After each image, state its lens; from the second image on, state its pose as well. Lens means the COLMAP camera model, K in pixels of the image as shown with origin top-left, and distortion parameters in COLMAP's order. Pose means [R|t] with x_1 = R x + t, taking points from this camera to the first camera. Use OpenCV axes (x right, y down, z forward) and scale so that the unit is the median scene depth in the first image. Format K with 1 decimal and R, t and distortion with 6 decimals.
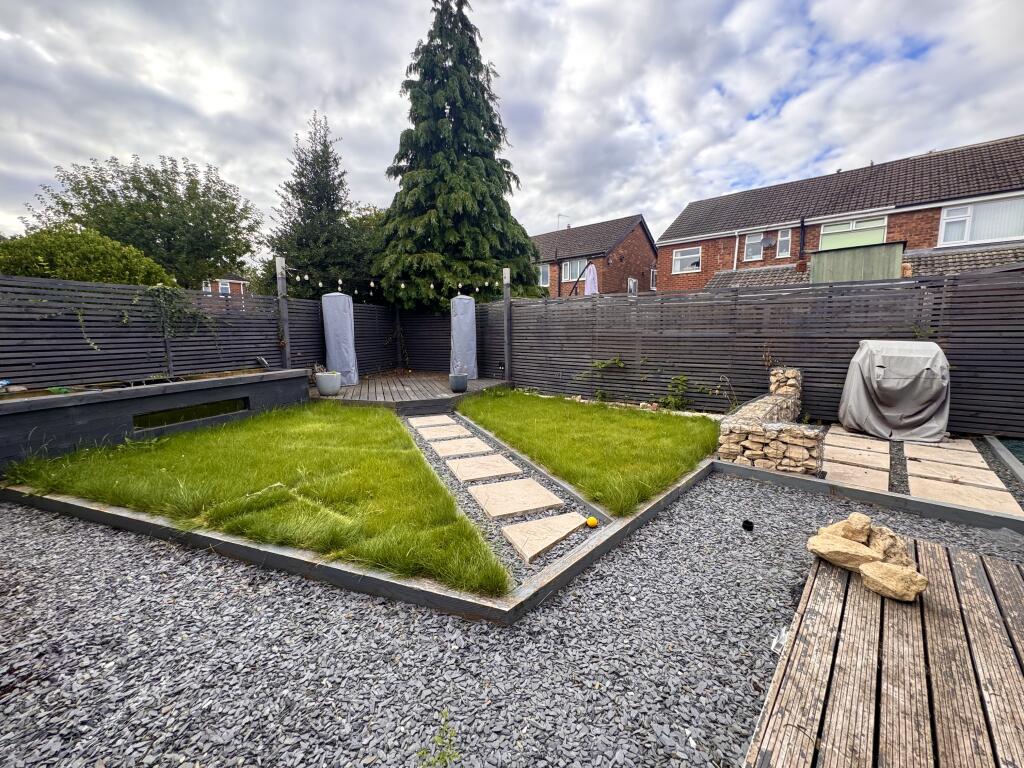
lens RADIAL K [[410.0, 0, 513.1], [0, 410.0, 384.6], [0, 0, 1]] dist [-0.002111, -0.000072]
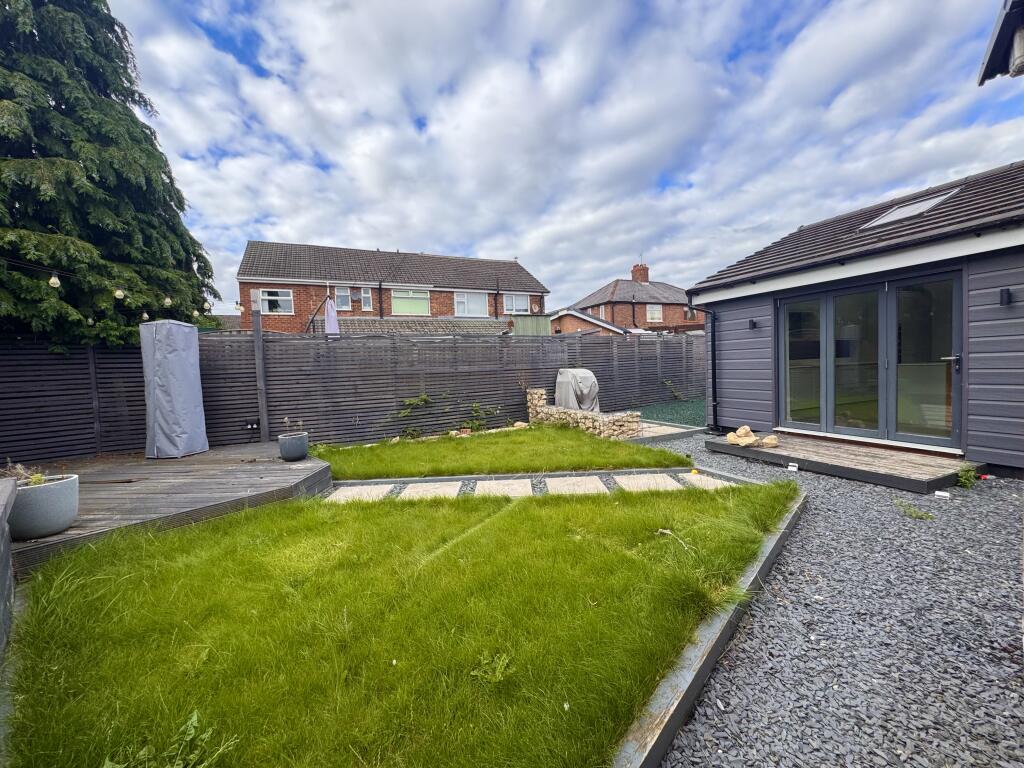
lens RADIAL K [[410.0, 0, 511.4], [0, 410.0, 382.5], [0, 0, 1]] dist [-0.002111, -0.000072]
pose [[0.388438, -0.049372, 0.920151, -0.309702], [0.155919, 0.987687, -0.012825, -0.022766], [-0.908188, 0.148451, 0.391353, 0.188738]]
